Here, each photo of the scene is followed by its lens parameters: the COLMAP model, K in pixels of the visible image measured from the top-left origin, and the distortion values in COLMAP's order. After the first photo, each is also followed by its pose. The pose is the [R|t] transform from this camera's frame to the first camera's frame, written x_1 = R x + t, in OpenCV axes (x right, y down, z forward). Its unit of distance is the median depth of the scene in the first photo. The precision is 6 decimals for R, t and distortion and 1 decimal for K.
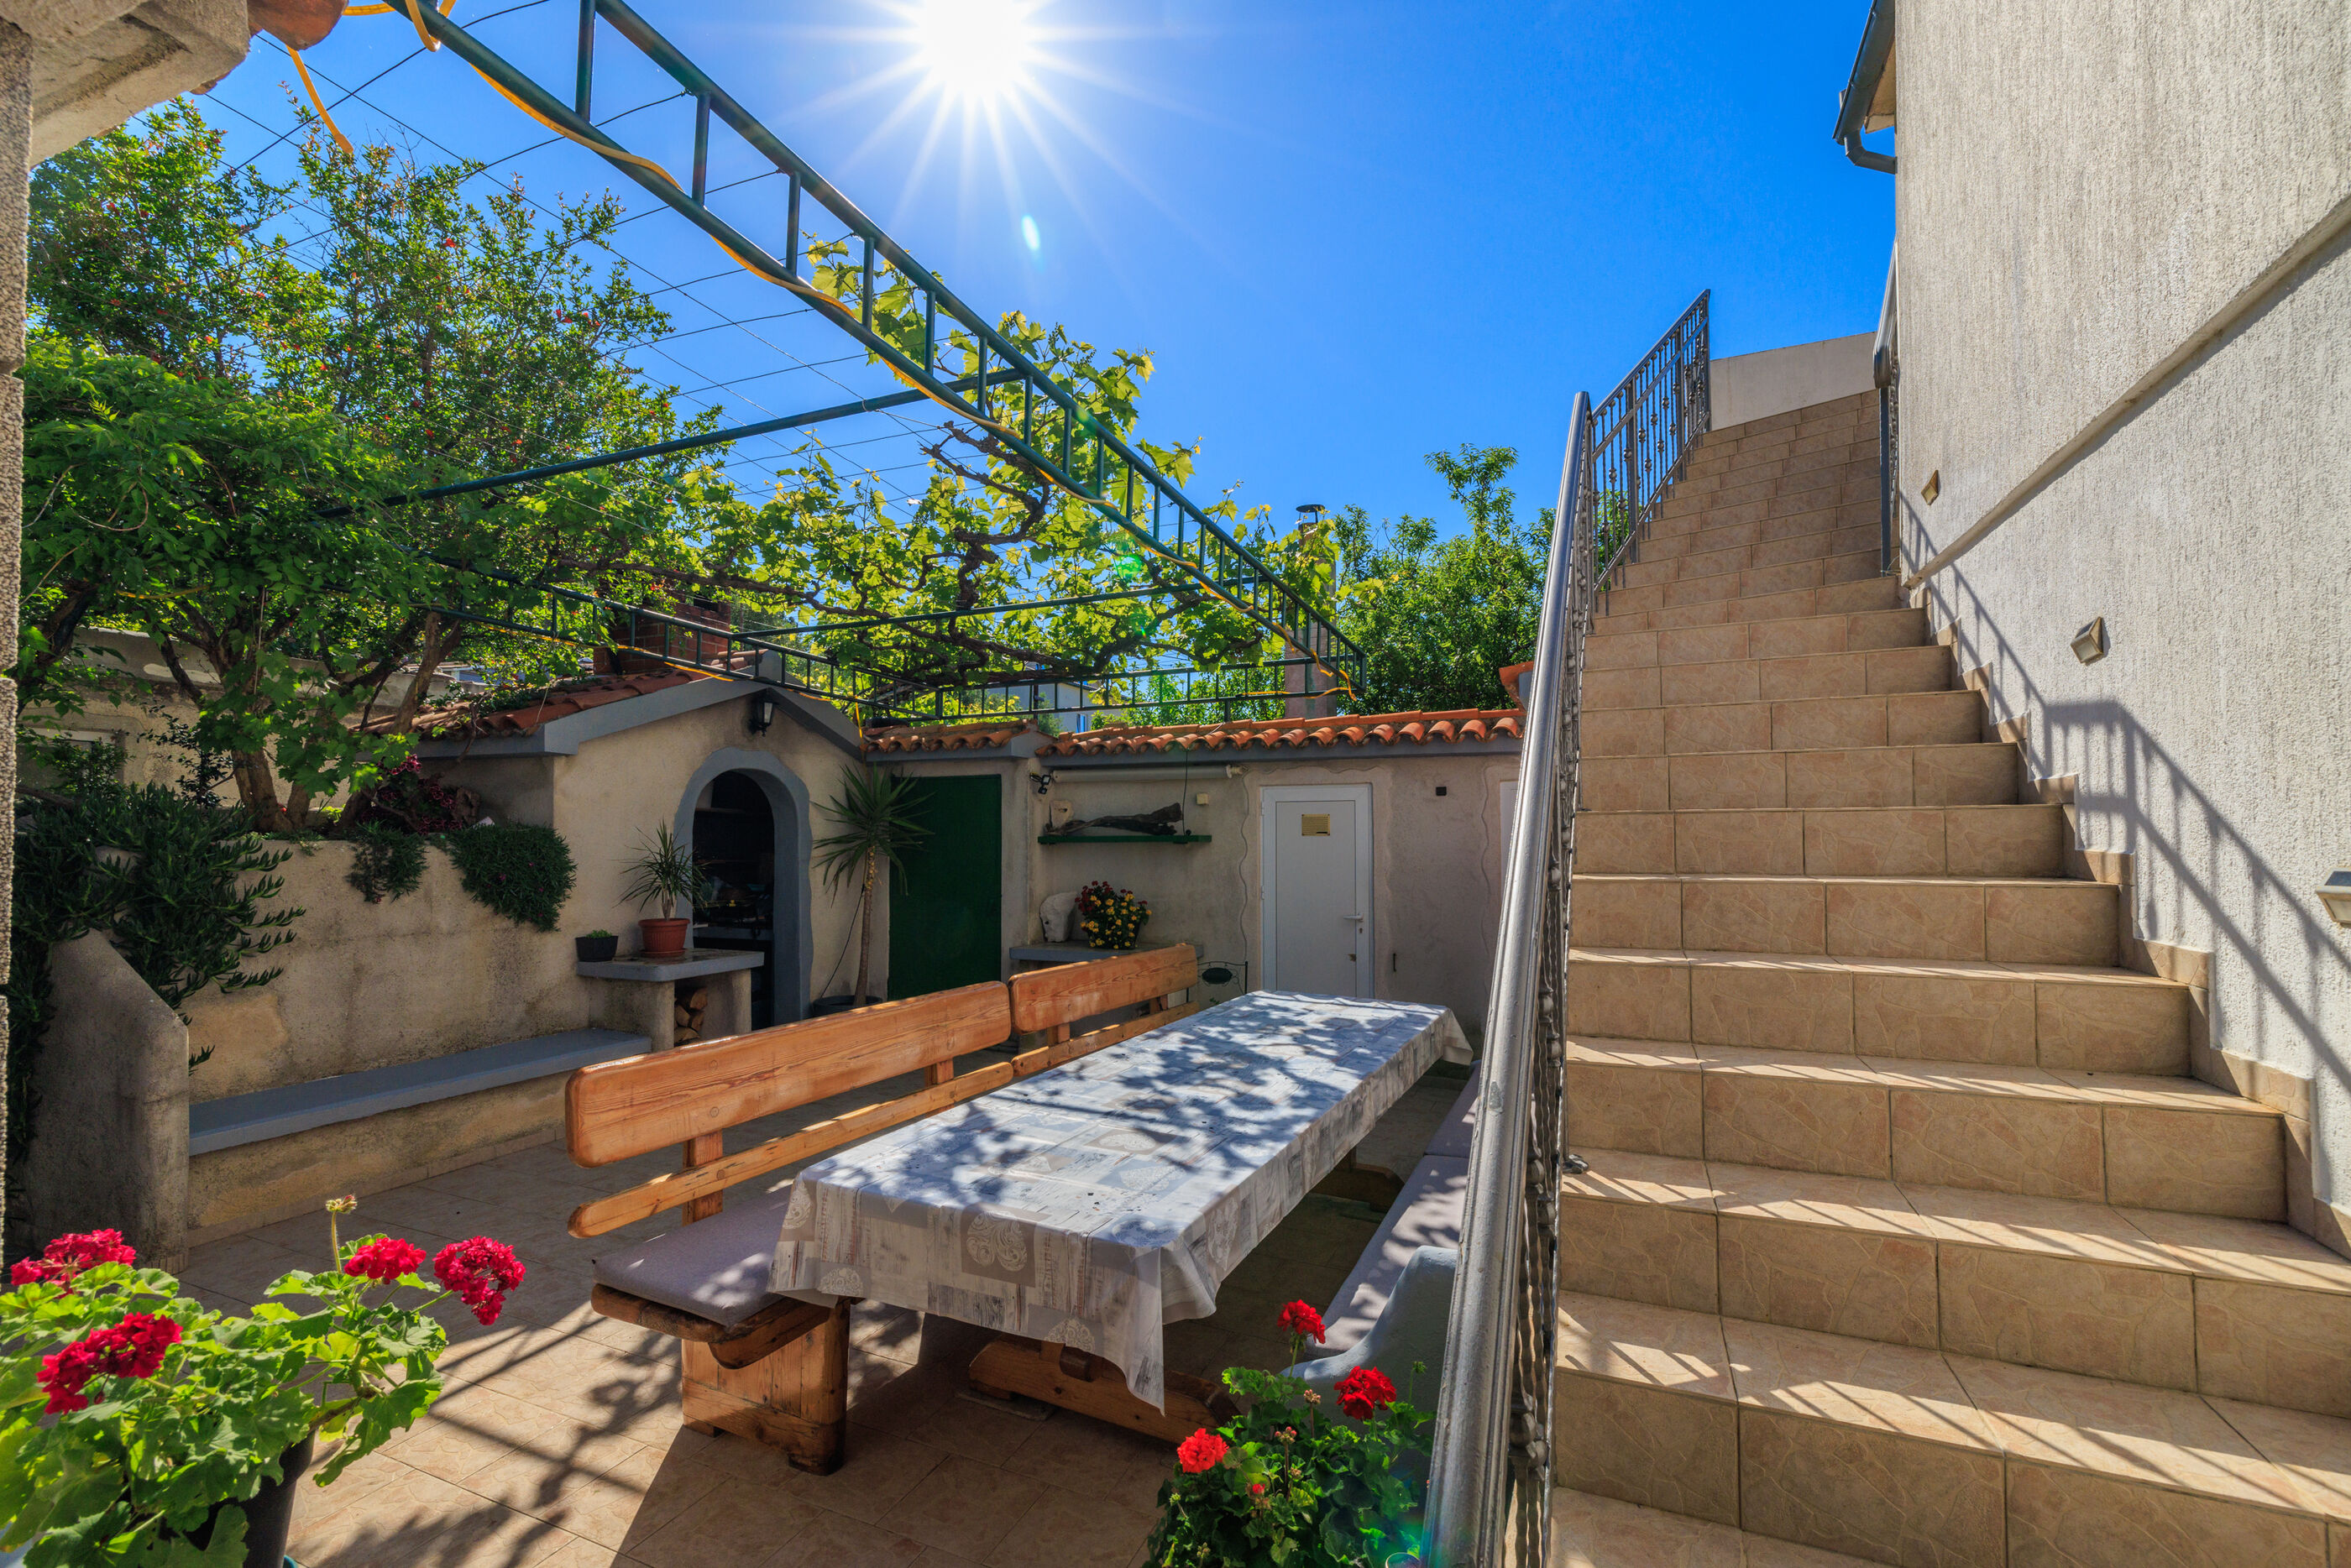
lens RADIAL K [[973.8, 0, 1172.3], [0, 973.8, 839.1], [0, 0, 1]] dist [0.000517, 0.000122]
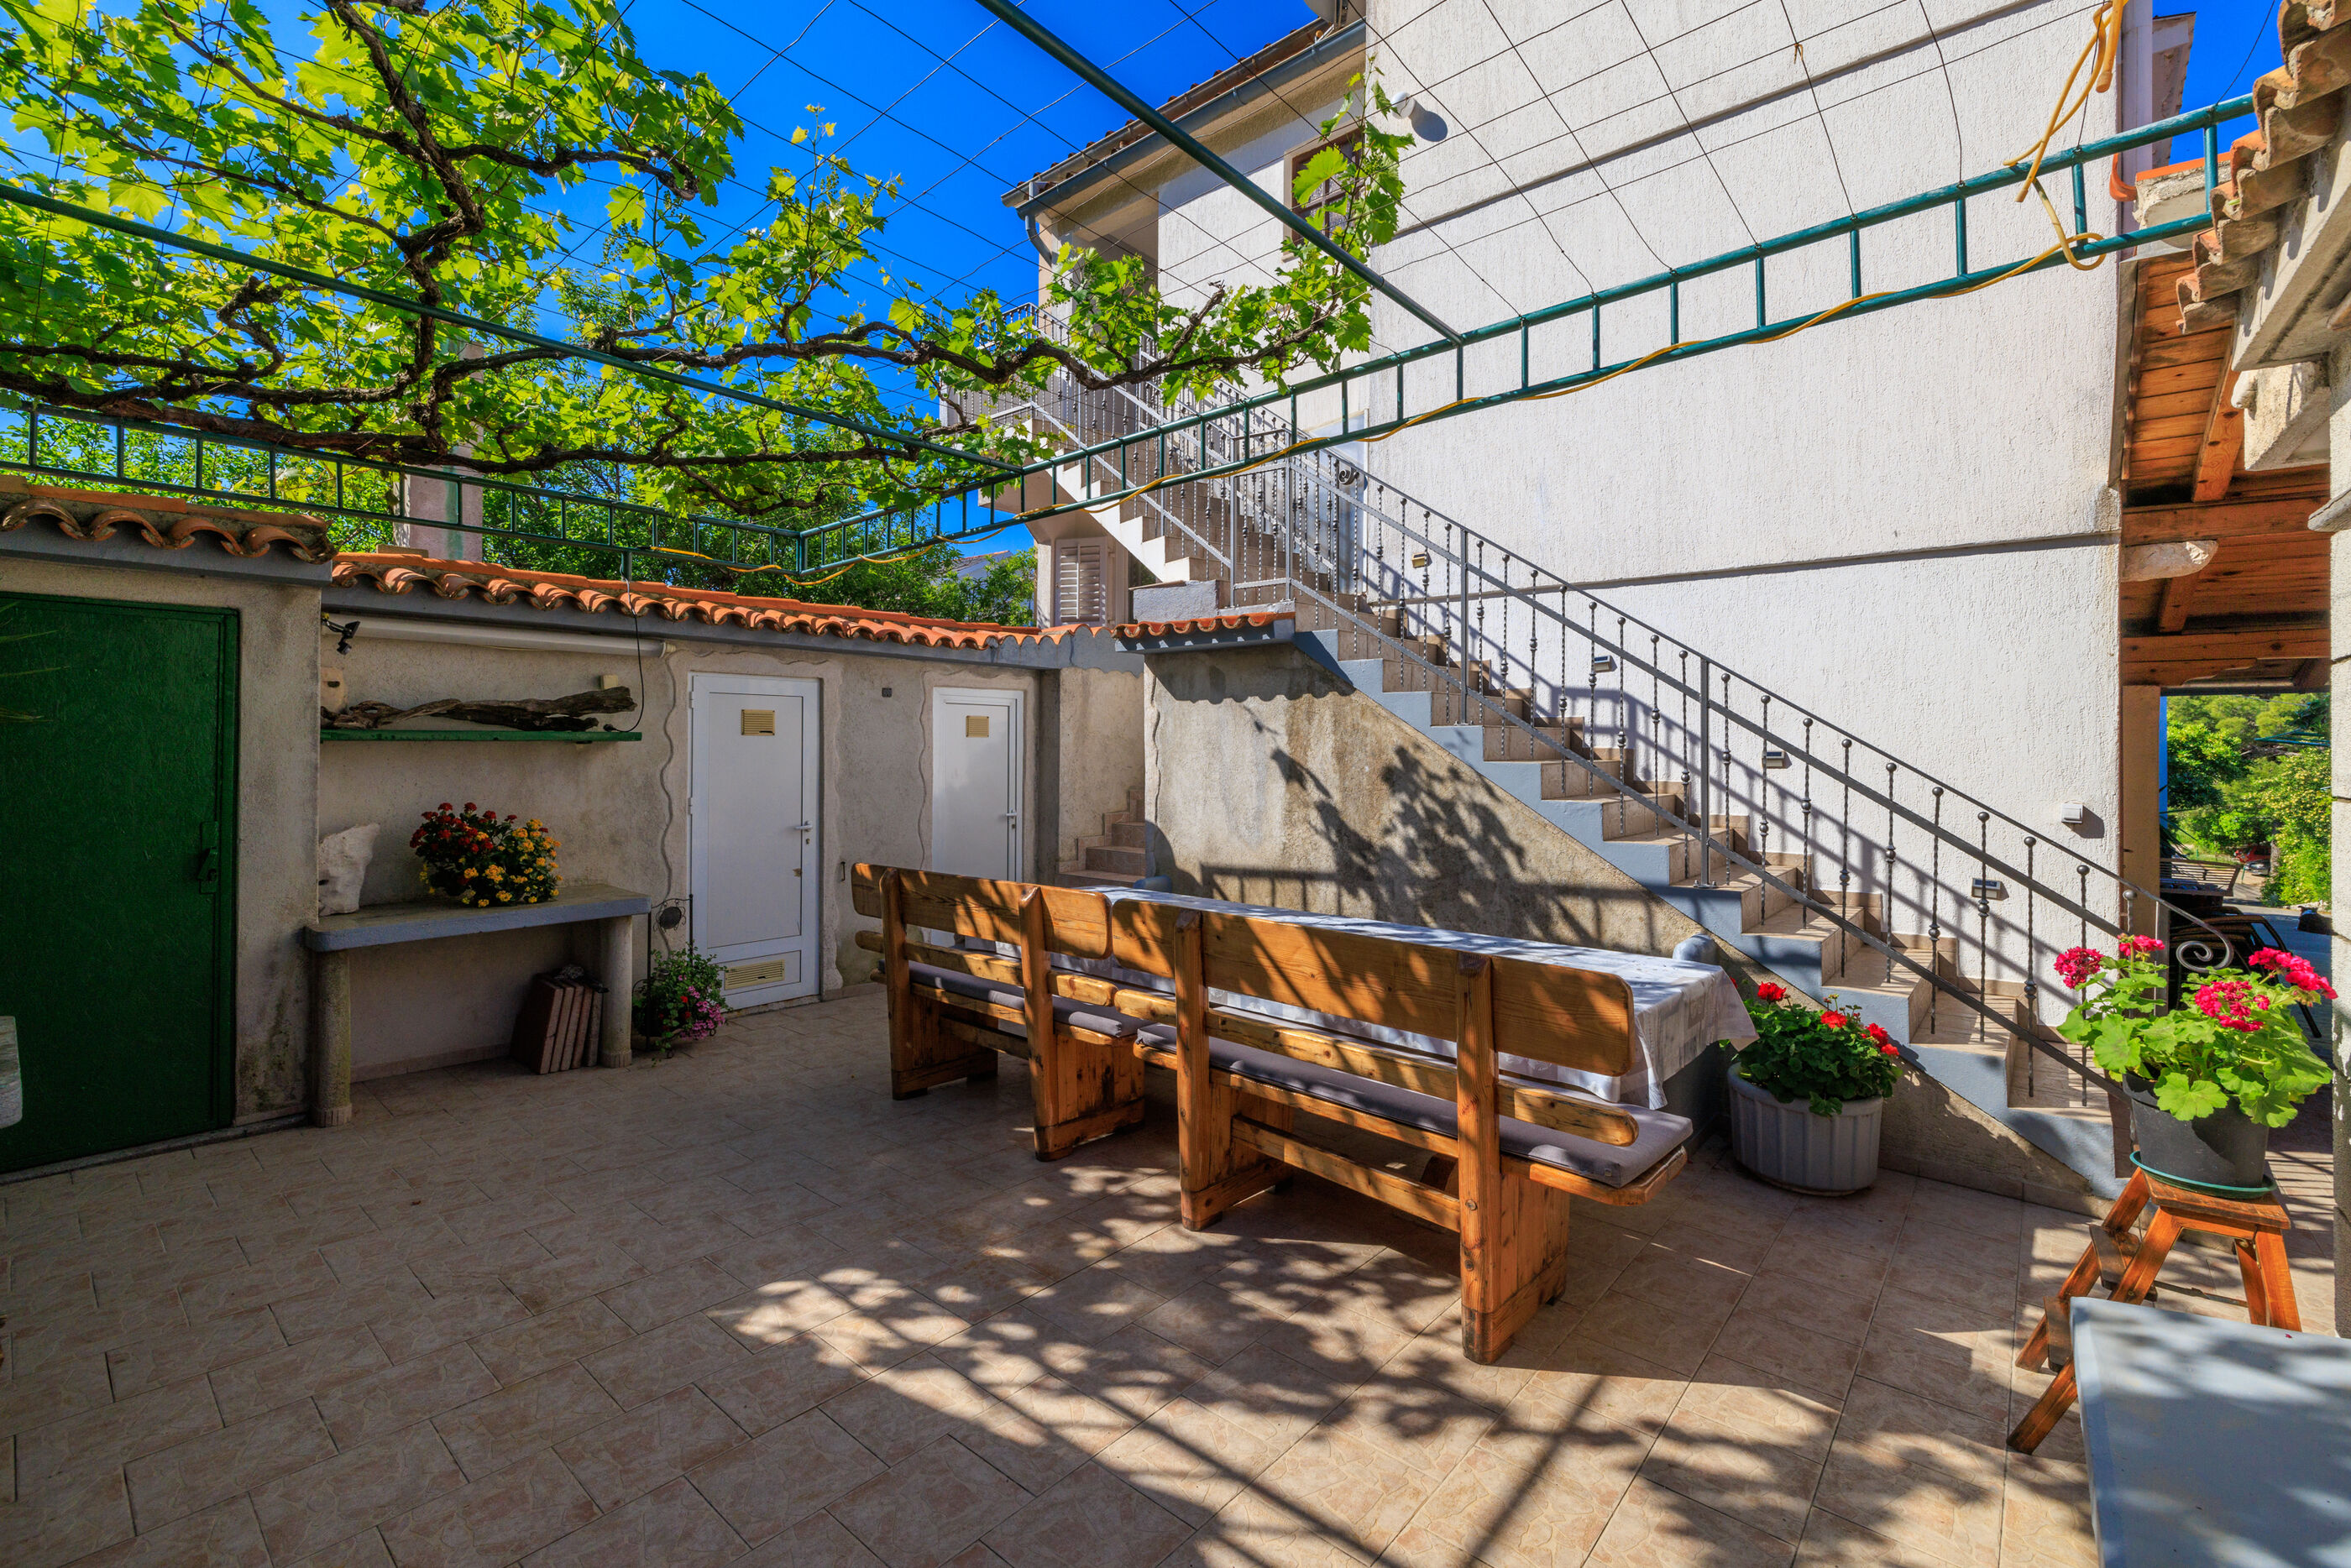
lens RADIAL K [[1017.2, 0, 1177.3], [0, 1017.2, 735.9], [0, 0, 1]] dist [0.011715, 0.000052]
pose [[0.304467, 0.014372, 0.952414, -1.436654], [-0.006565, 0.999894, -0.012990, 0.016011], [-0.952500, -0.002298, 0.304529, 0.927040]]
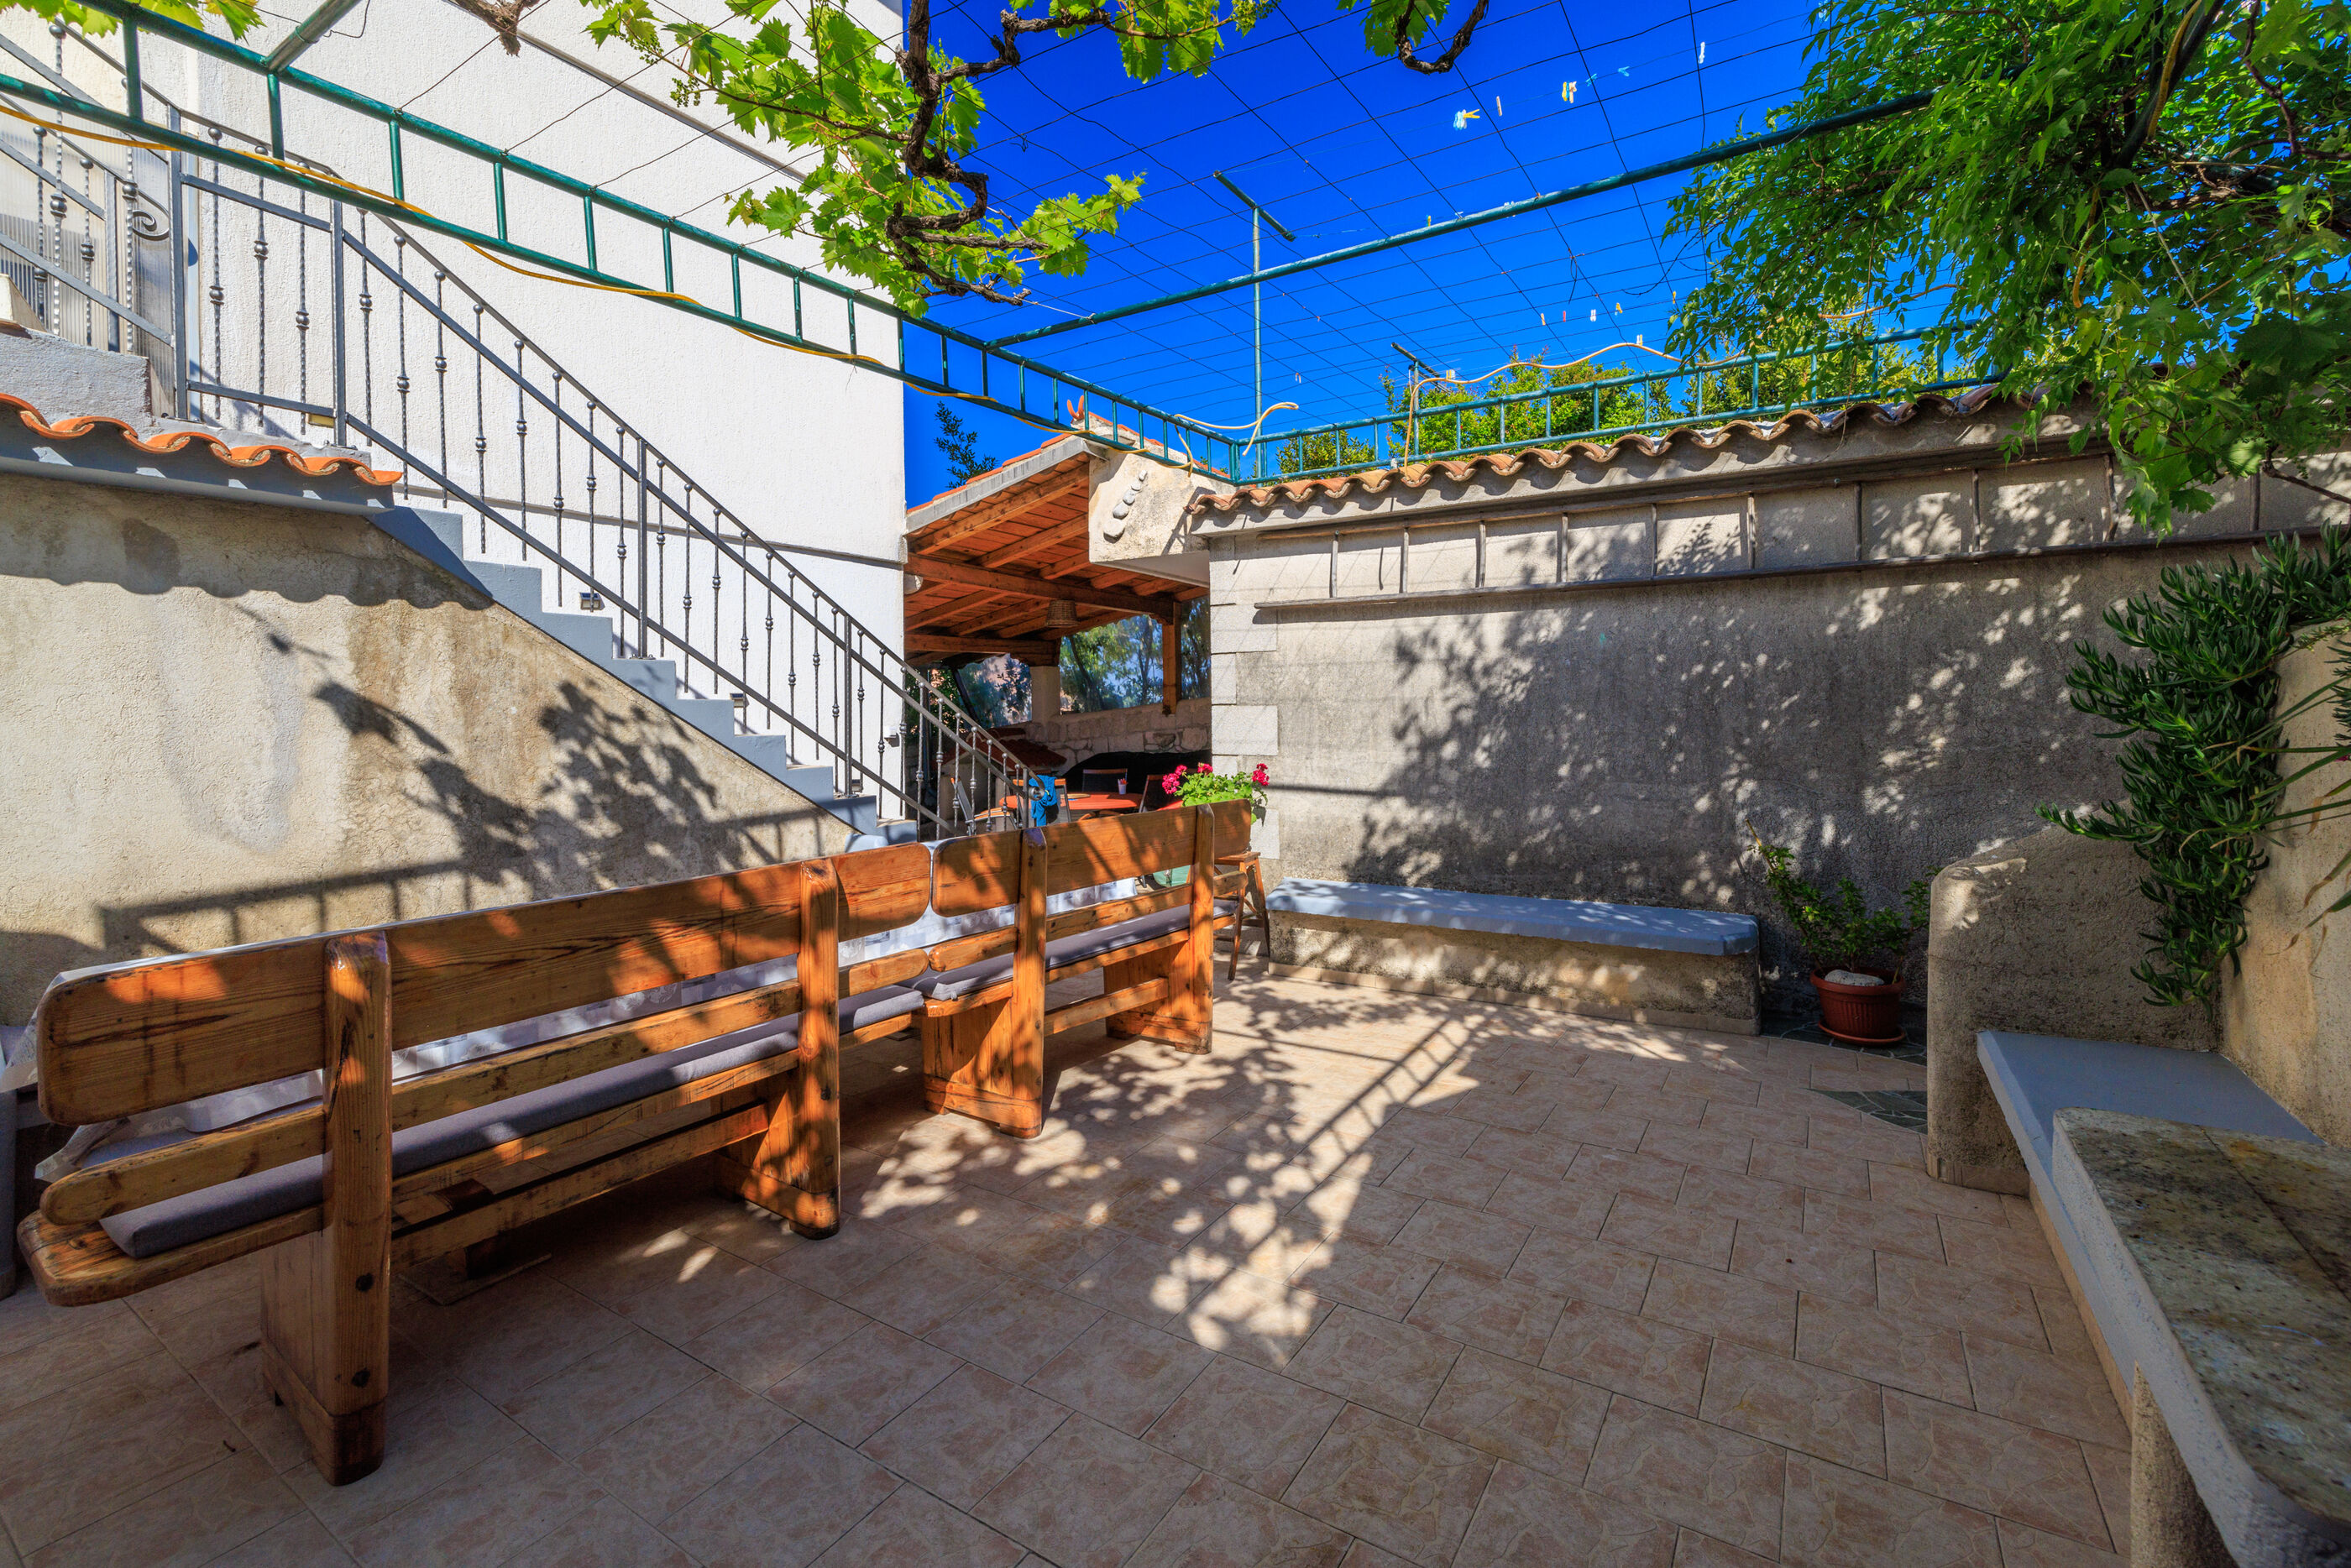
lens RADIAL K [[1009.5, 0, 1181.1], [0, 1009.5, 717.3], [0, 0, 1]] dist [0.000947, -0.000046]
pose [[-0.985430, 0.011693, 0.169680, -0.685444], [0.012046, 0.999927, 0.001054, 0.069781], [-0.169655, 0.003083, -0.985499, 2.423386]]
